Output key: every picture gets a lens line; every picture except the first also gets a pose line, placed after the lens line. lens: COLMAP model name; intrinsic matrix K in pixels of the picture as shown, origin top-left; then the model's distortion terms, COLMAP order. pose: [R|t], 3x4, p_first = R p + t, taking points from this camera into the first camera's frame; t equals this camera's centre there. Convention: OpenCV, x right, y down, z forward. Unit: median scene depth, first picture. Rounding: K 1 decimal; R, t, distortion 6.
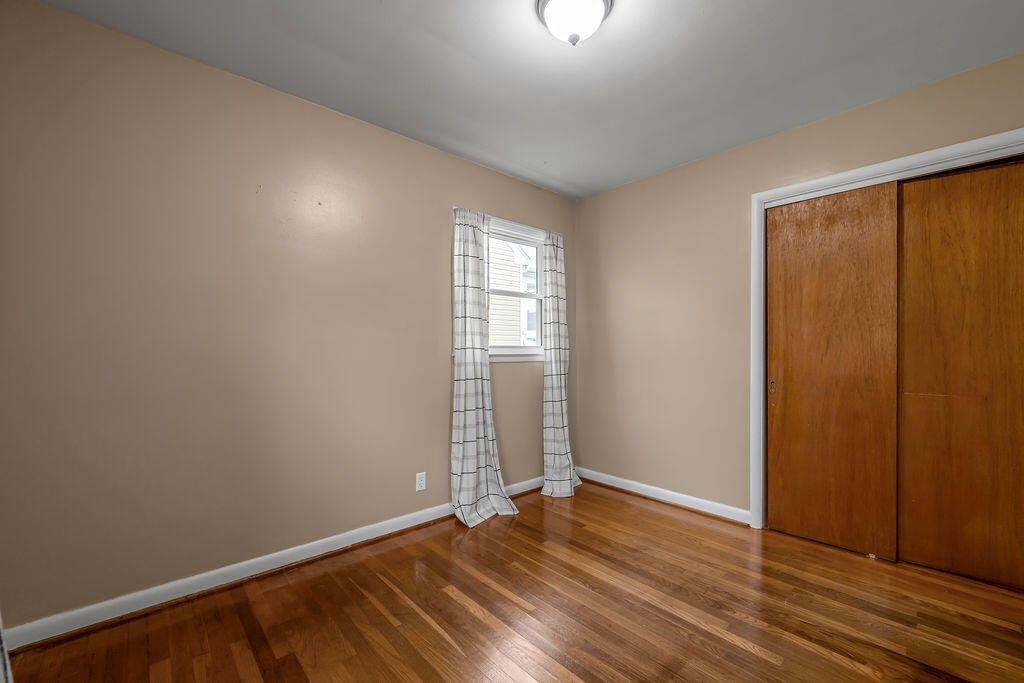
lens RADIAL K [[435.2, 0, 519.4], [0, 435.2, 347.3], [0, 0, 1]] dist [-0.000478, 0.000118]
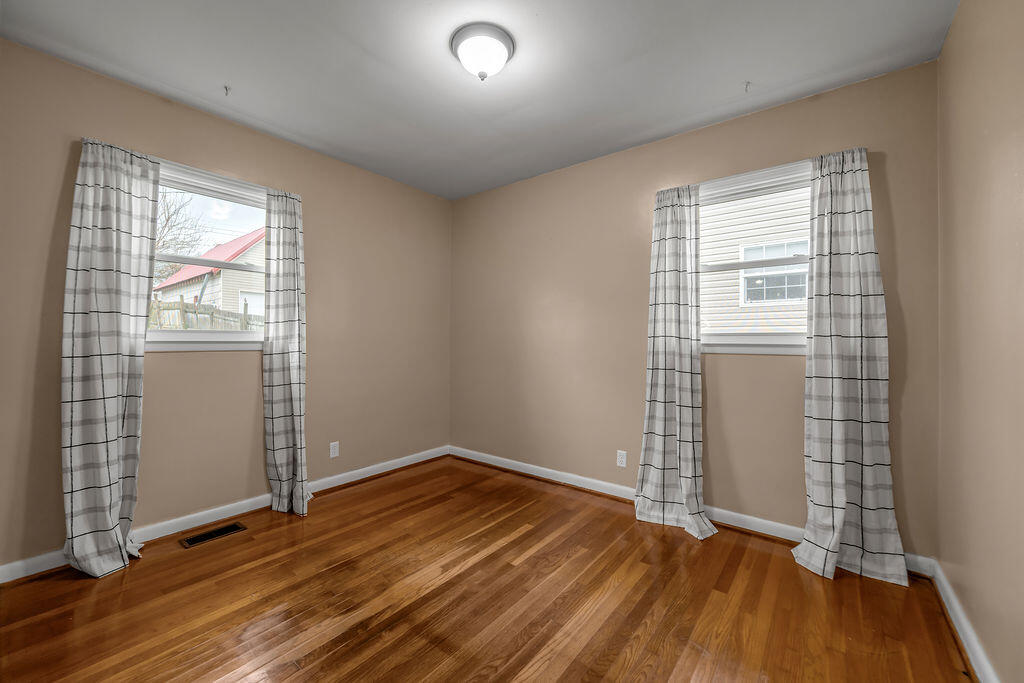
lens RADIAL K [[411.8, 0, 509.8], [0, 411.8, 330.1], [0, 0, 1]] dist [-0.001043, -0.000055]
pose [[0.147632, -0.024526, -0.988738, 0.762197], [-0.003554, 0.999673, -0.025328, 0.012810], [0.989036, 0.007254, 0.147496, 0.570273]]
